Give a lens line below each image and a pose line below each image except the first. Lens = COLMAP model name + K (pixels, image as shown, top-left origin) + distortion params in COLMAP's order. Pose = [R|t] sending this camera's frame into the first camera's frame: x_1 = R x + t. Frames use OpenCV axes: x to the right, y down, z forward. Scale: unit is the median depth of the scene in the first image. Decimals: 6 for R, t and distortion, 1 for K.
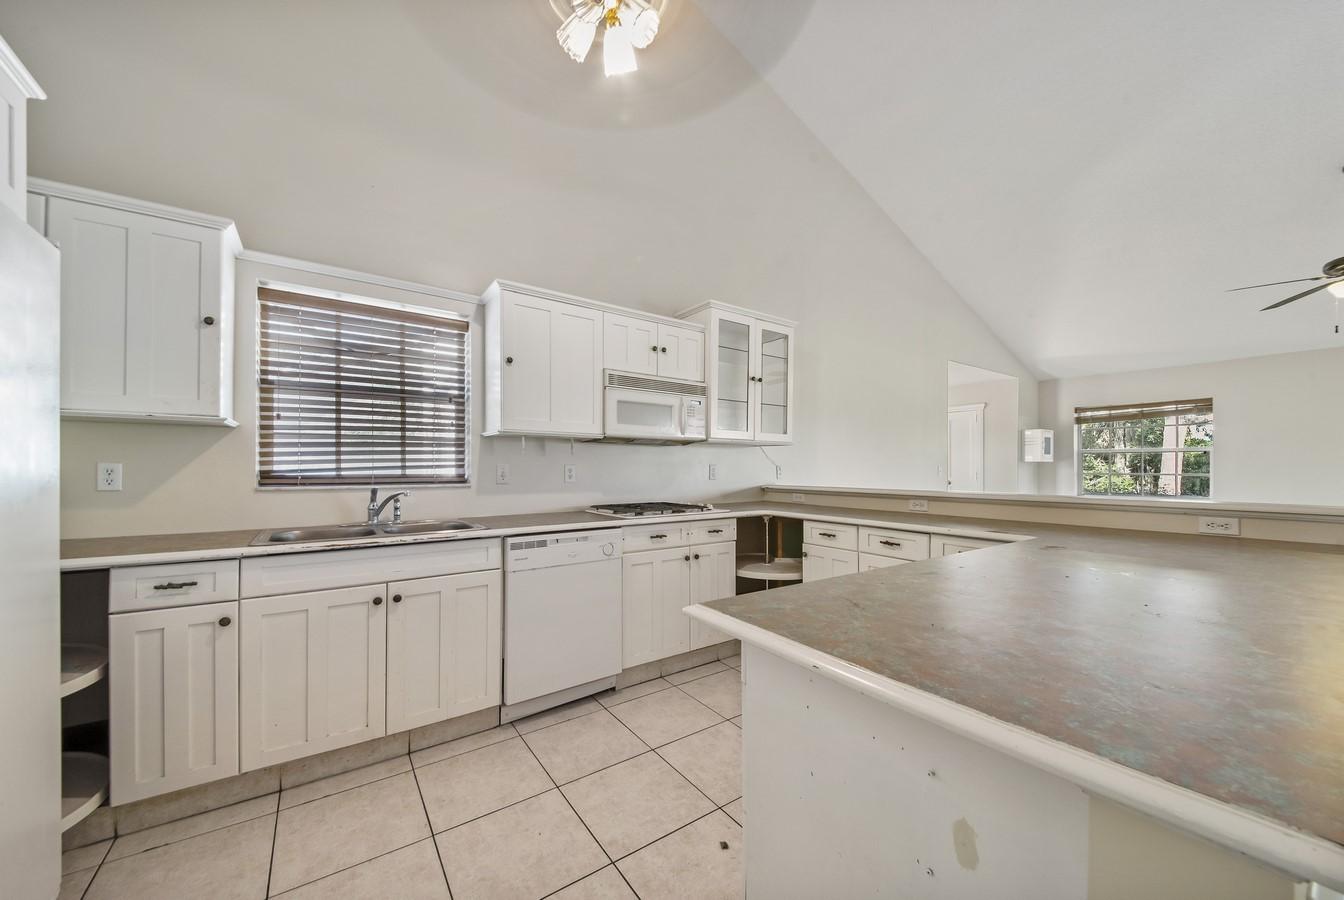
lens RADIAL K [[486.1, 0, 646.6], [0, 486.1, 463.4], [0, 0, 1]] dist [-0.000400, -0.003143]
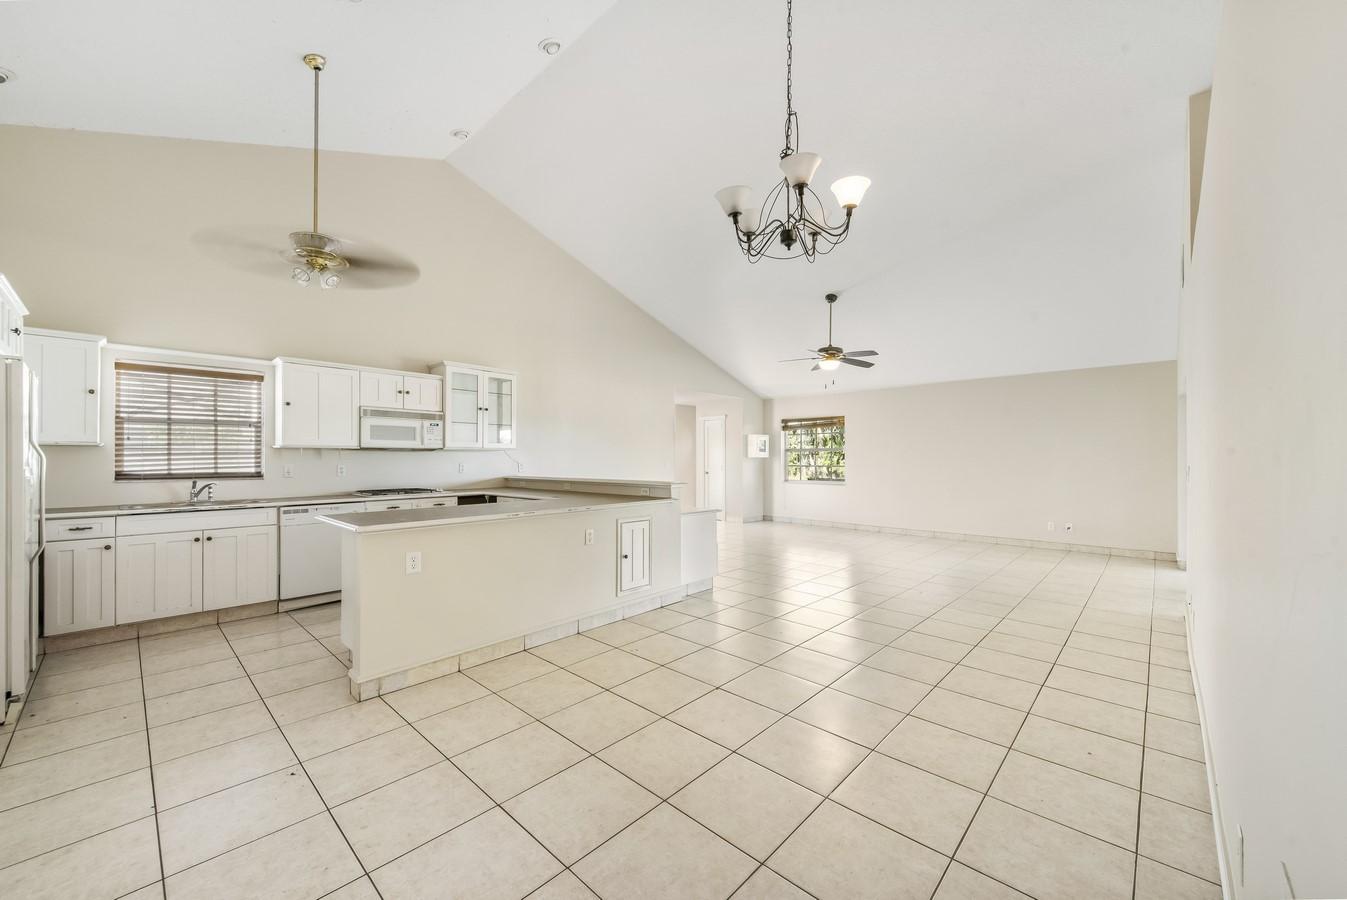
lens RADIAL K [[529.4, 0, 678.3], [0, 529.4, 453.5], [0, 0, 1]] dist [-0.005445, -0.000232]
pose [[0.971815, -0.001133, 0.235742, 0.646328], [0.001430, 0.999998, -0.001090, -0.038835], [-0.235740, 0.001396, 0.971815, -1.186110]]
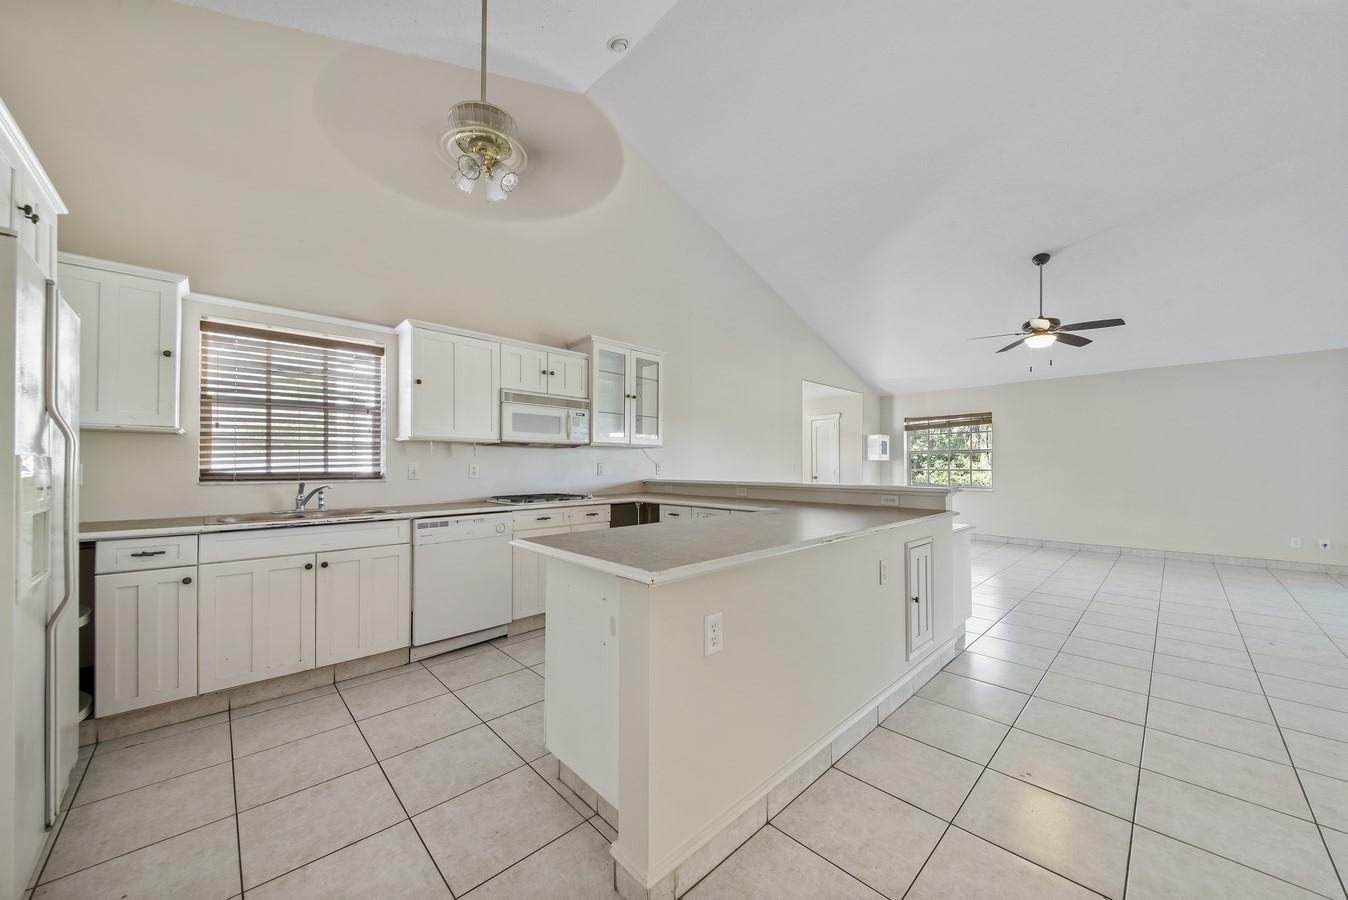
lens RADIAL K [[487.5, 0, 670.0], [0, 487.5, 458.4], [0, 0, 1]] dist [-0.000400, -0.003143]
pose [[0.984488, -0.000591, 0.175453, 0.153880], [0.001894, 0.999972, -0.007256, -0.001000], [-0.175444, 0.007476, 0.984461, -0.405005]]
